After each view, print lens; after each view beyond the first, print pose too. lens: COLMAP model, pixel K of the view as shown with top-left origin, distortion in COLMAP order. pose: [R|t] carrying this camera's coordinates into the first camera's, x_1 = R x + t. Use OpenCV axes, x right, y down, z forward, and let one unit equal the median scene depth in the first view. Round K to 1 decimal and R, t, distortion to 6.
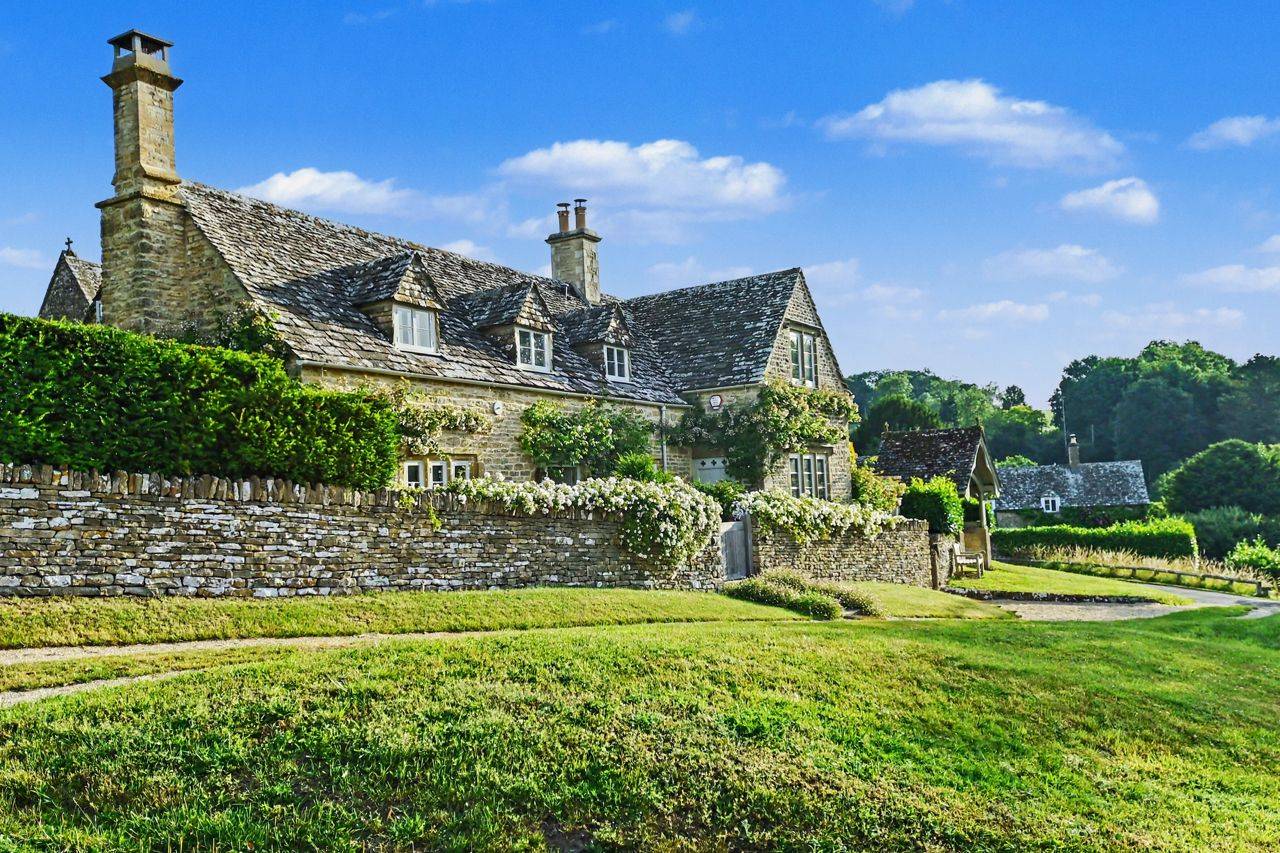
lens RADIAL K [[1120.1, 0, 614.2], [0, 1120.1, 422.6], [0, 0, 1]] dist [0.051483, -0.002444]
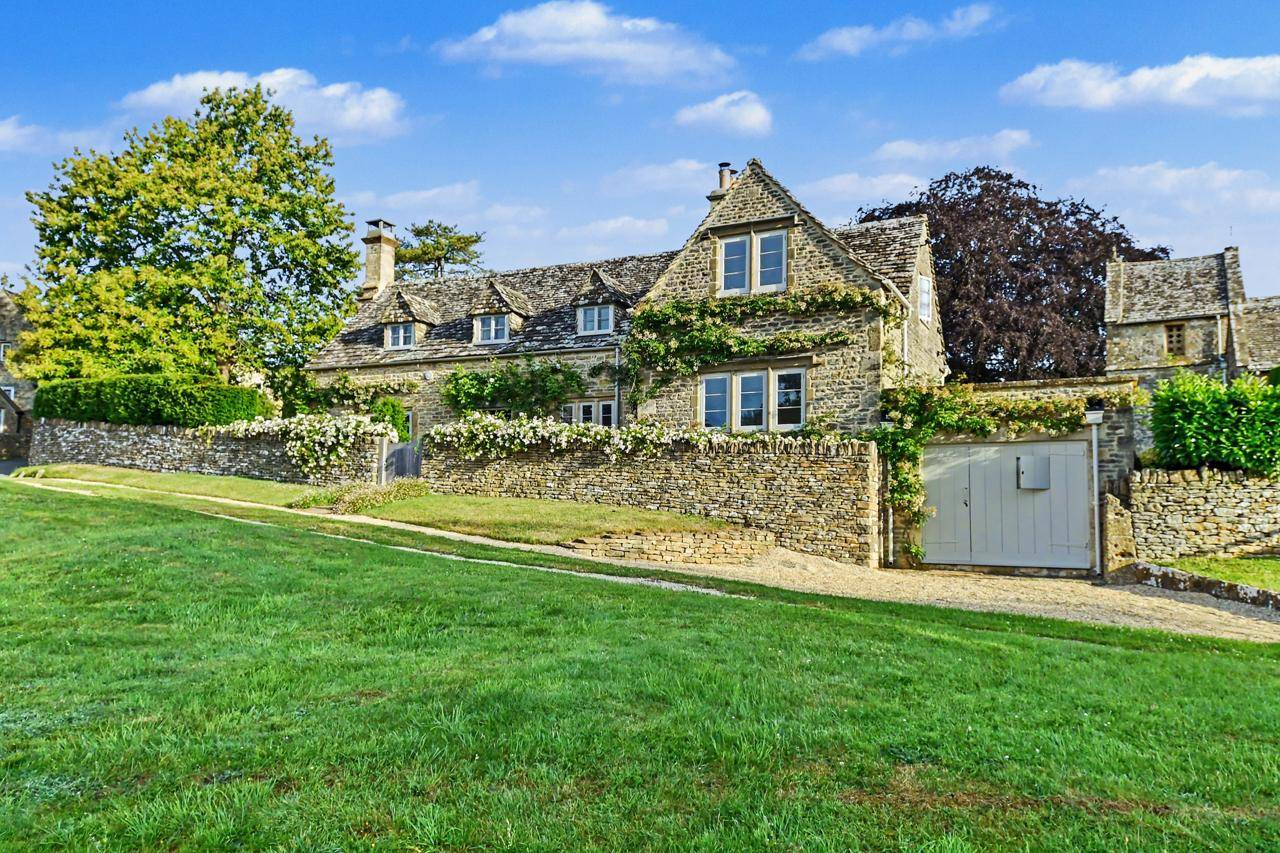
lens RADIAL K [[931.3, 0, 640.4], [0, 931.3, 431.5], [0, 0, 1]] dist [0.177692, -0.208446]
pose [[0.118205, -0.059641, -0.991196, 1.254830], [0.057782, 0.996916, -0.053095, 0.154855], [0.991307, -0.050997, 0.121287, 1.171815]]
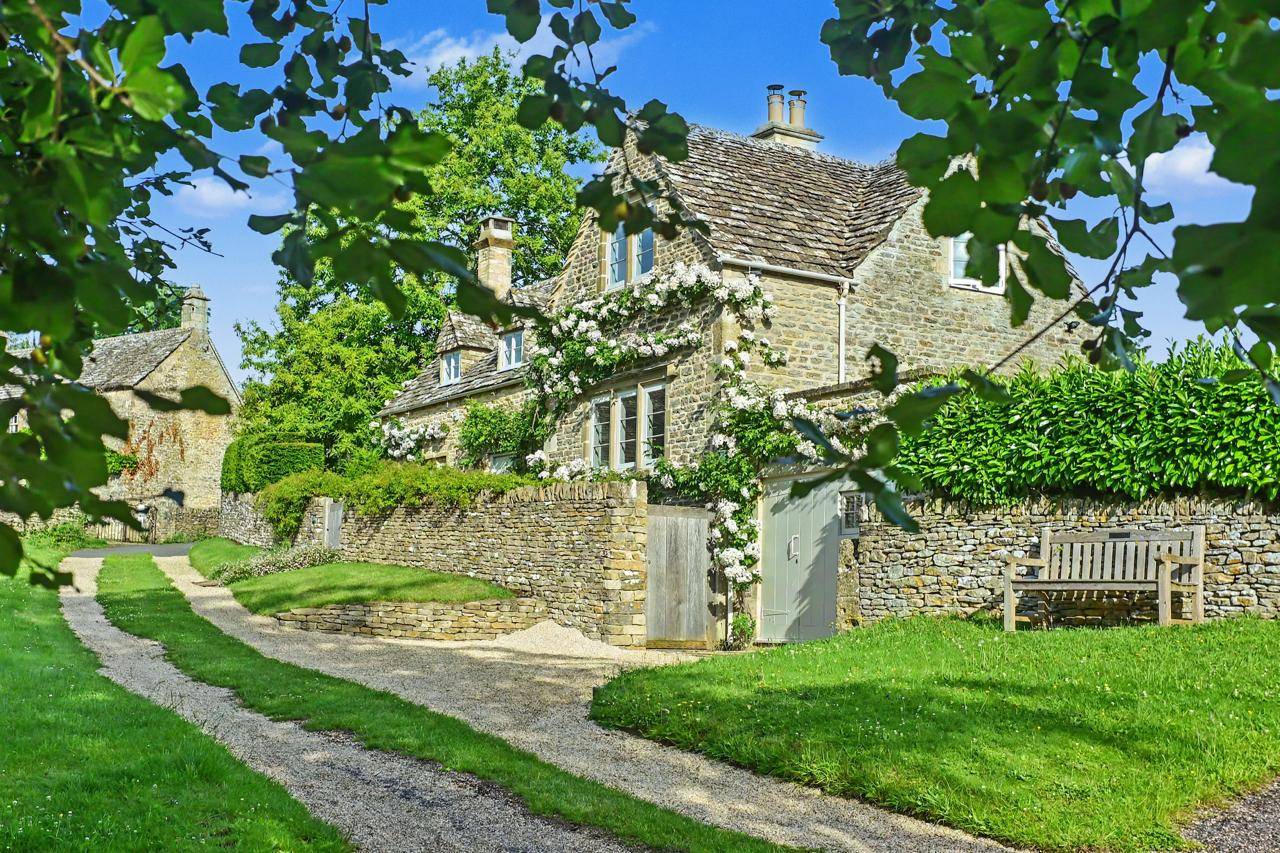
lens RADIAL K [[1559.7, 0, 640.0], [0, 1559.7, 426.5], [0, 0, 1]] dist [0.028666, -0.014976]
pose [[-0.429359, -0.077208, -0.899828, 1.406393], [0.071492, 0.990307, -0.119085, 0.225400], [0.900300, -0.115461, -0.419677, 1.972507]]
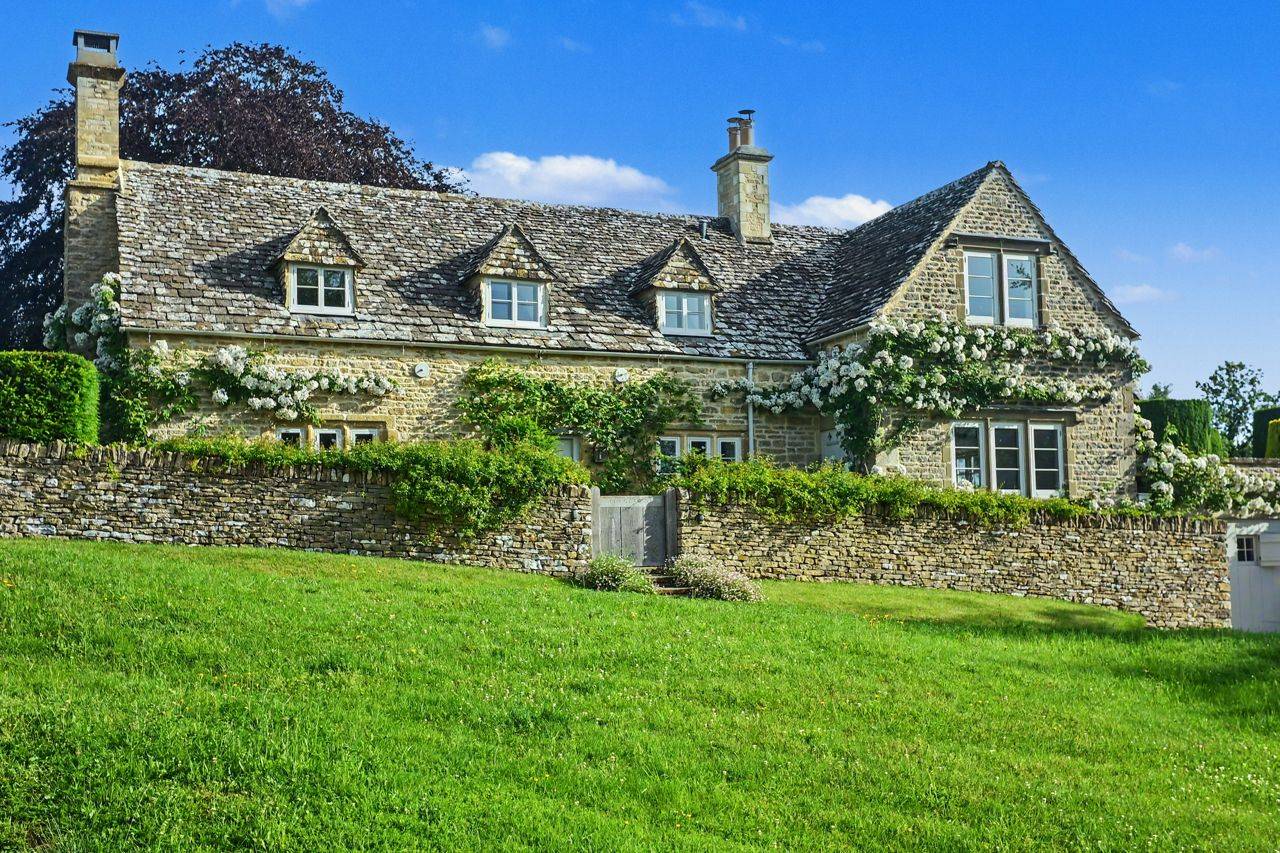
lens RADIAL K [[1559.7, 0, 640.0], [0, 1559.7, 426.5], [0, 0, 1]] dist [0.028666, -0.014976]
pose [[0.822346, -0.032840, -0.568039, 0.770826], [0.026105, 0.999459, -0.019989, 0.063607], [0.568388, 0.001609, 0.822759, 0.082406]]
